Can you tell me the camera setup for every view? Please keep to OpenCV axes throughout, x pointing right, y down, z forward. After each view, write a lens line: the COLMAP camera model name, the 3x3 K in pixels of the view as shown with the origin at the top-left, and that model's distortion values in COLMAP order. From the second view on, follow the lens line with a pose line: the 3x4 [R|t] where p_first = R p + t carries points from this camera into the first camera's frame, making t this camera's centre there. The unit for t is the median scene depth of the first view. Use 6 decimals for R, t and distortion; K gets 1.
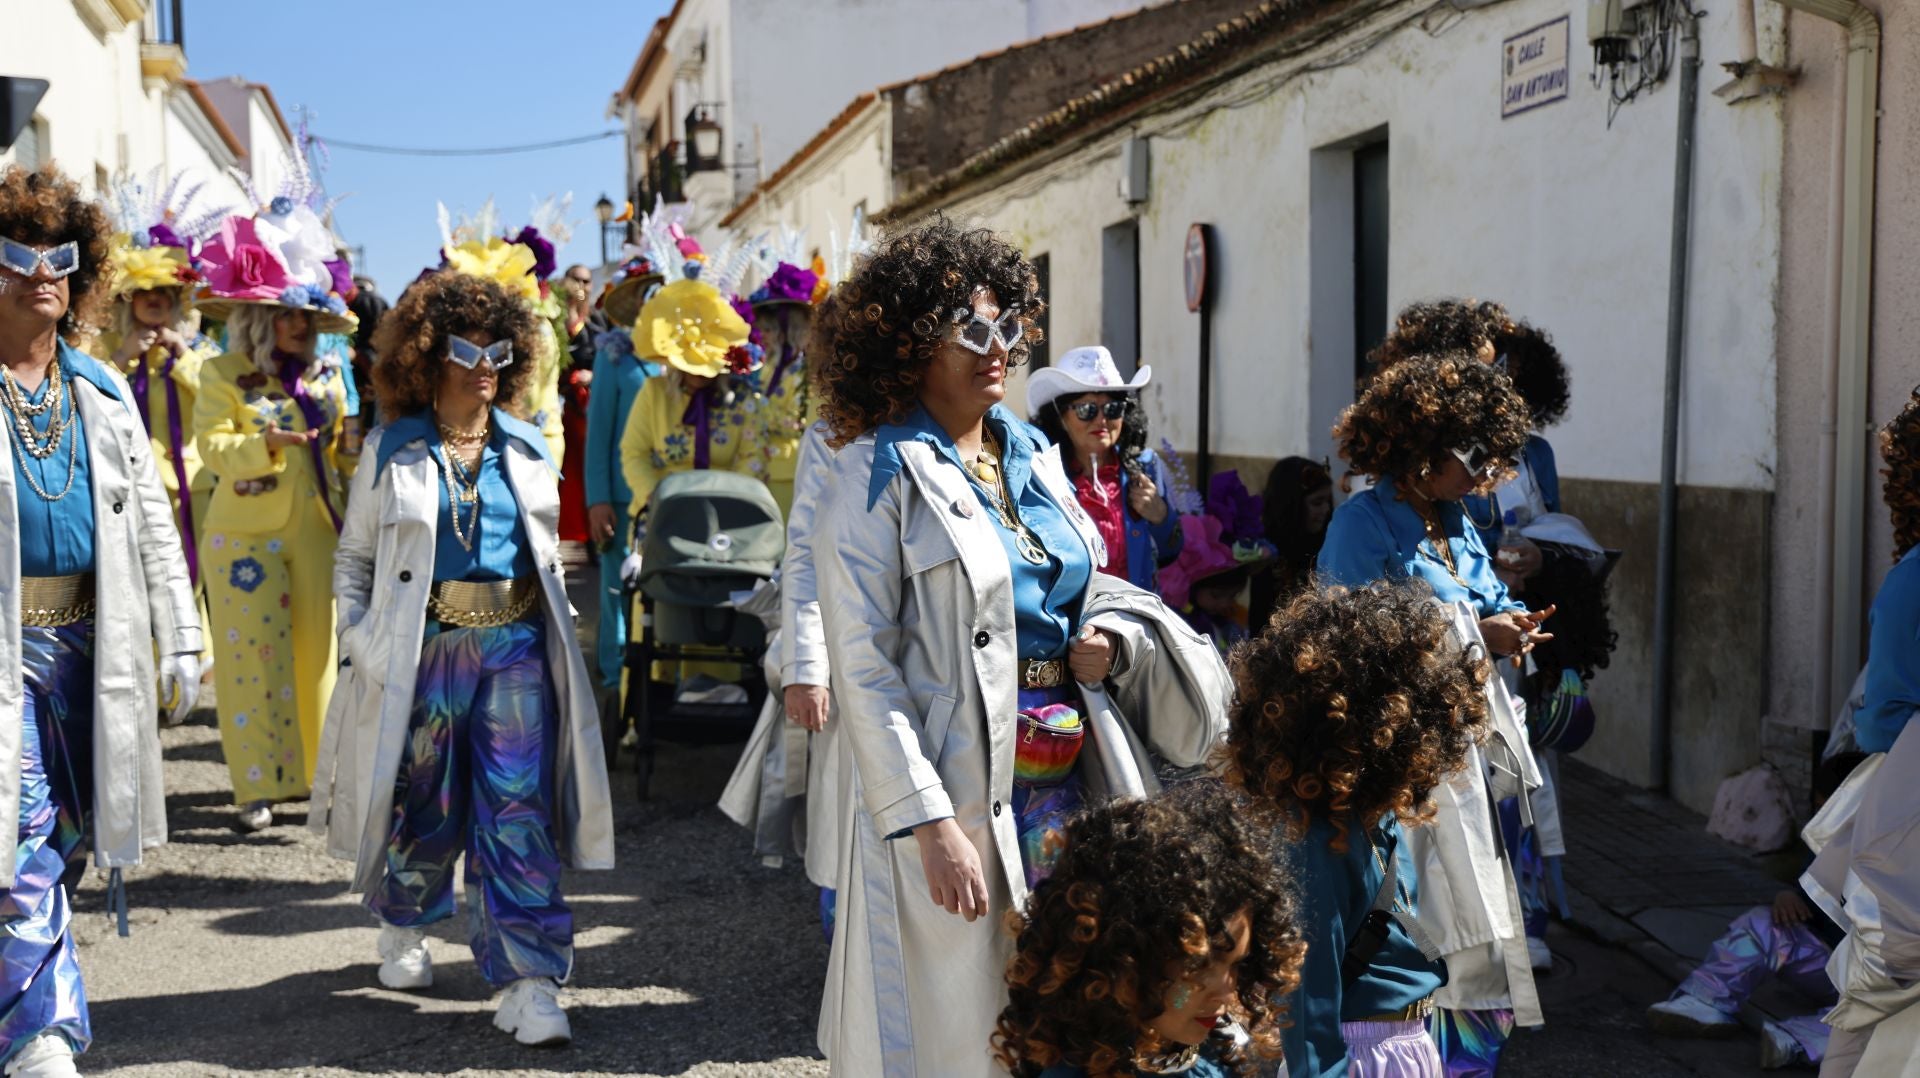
lens RADIAL K [[2600.2, 0, 972.8], [0, 2600.2, 550.3], [0, 0, 1]] dist [0.082326, 0.352827]
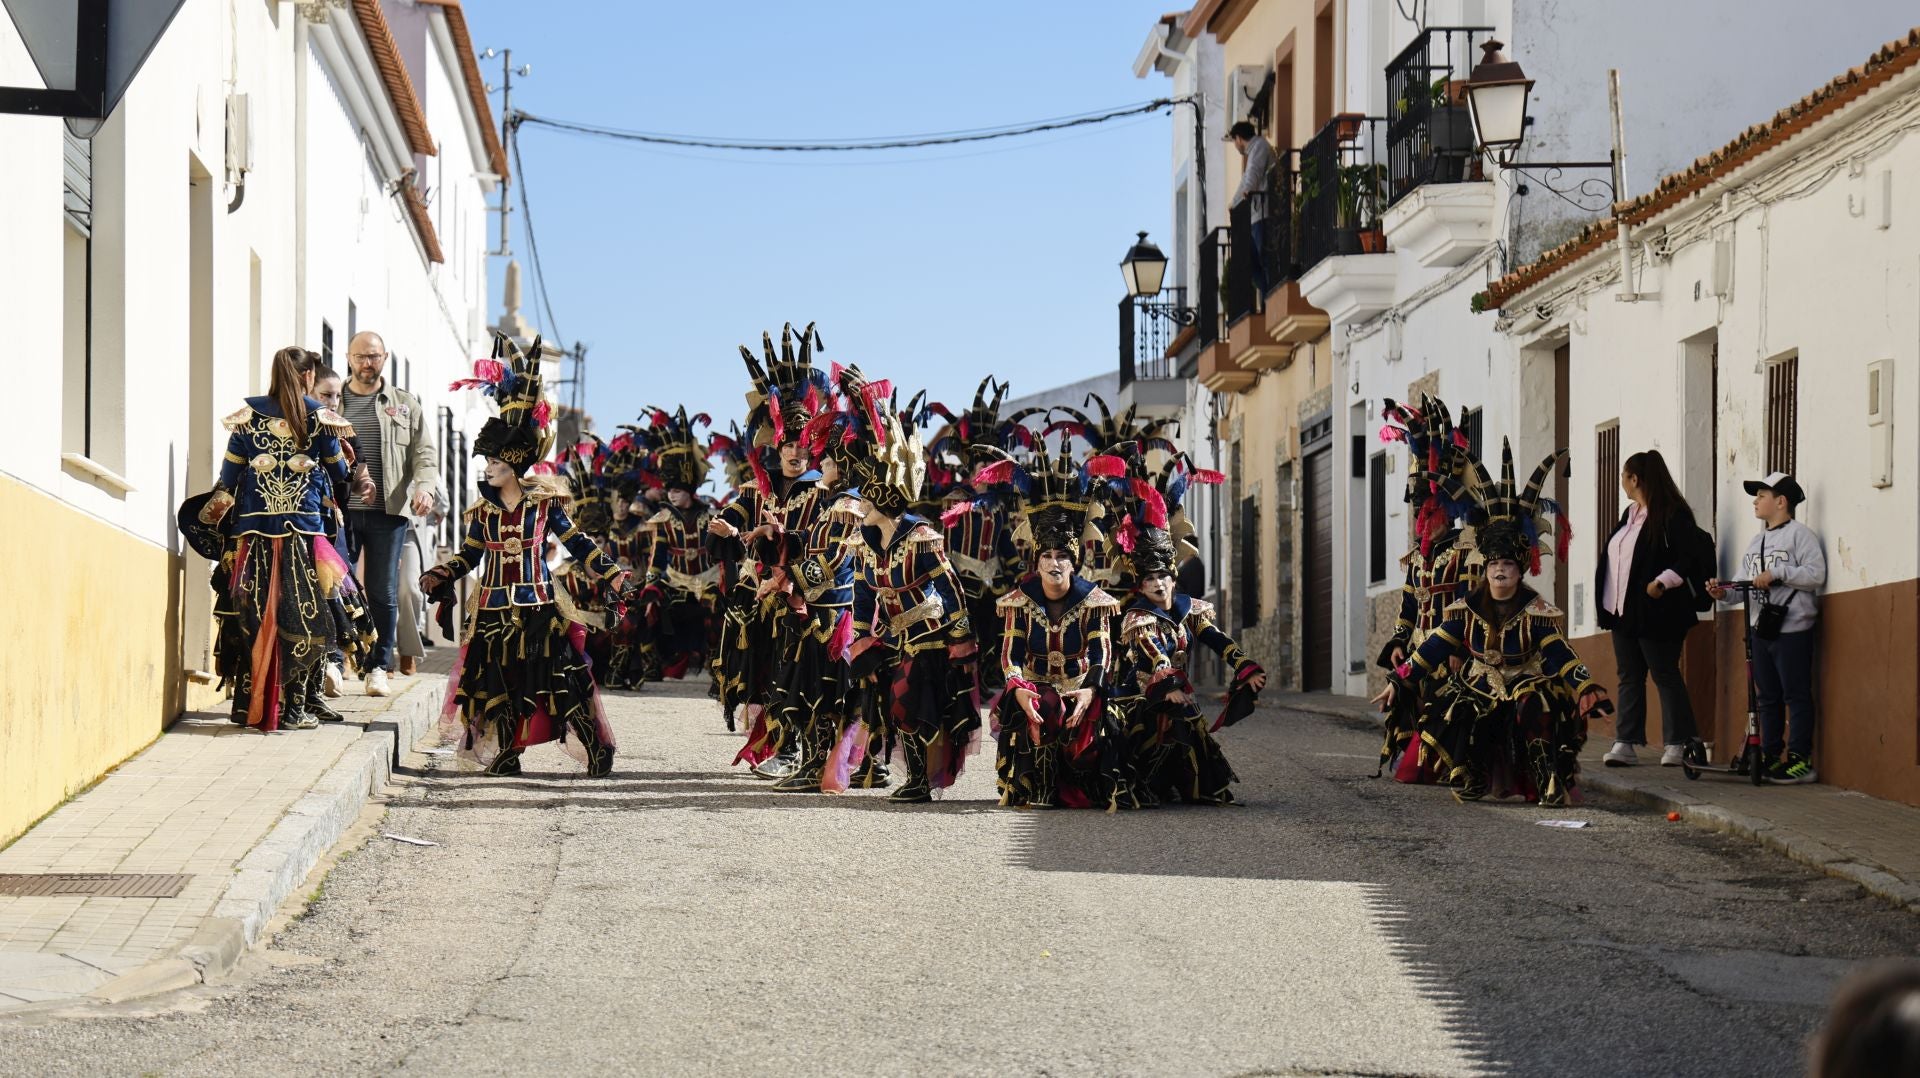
lens RADIAL K [[5398.7, 0, 960.0], [0, 5398.7, 539.0], [0, 0, 1]] dist [0.762145, 0.262190]
pose [[0.989790, 0.013116, -0.141932, -0.115310], [-0.024515, 0.996584, -0.078863, -0.021667], [0.140412, 0.081537, 0.986730, 0.178450]]
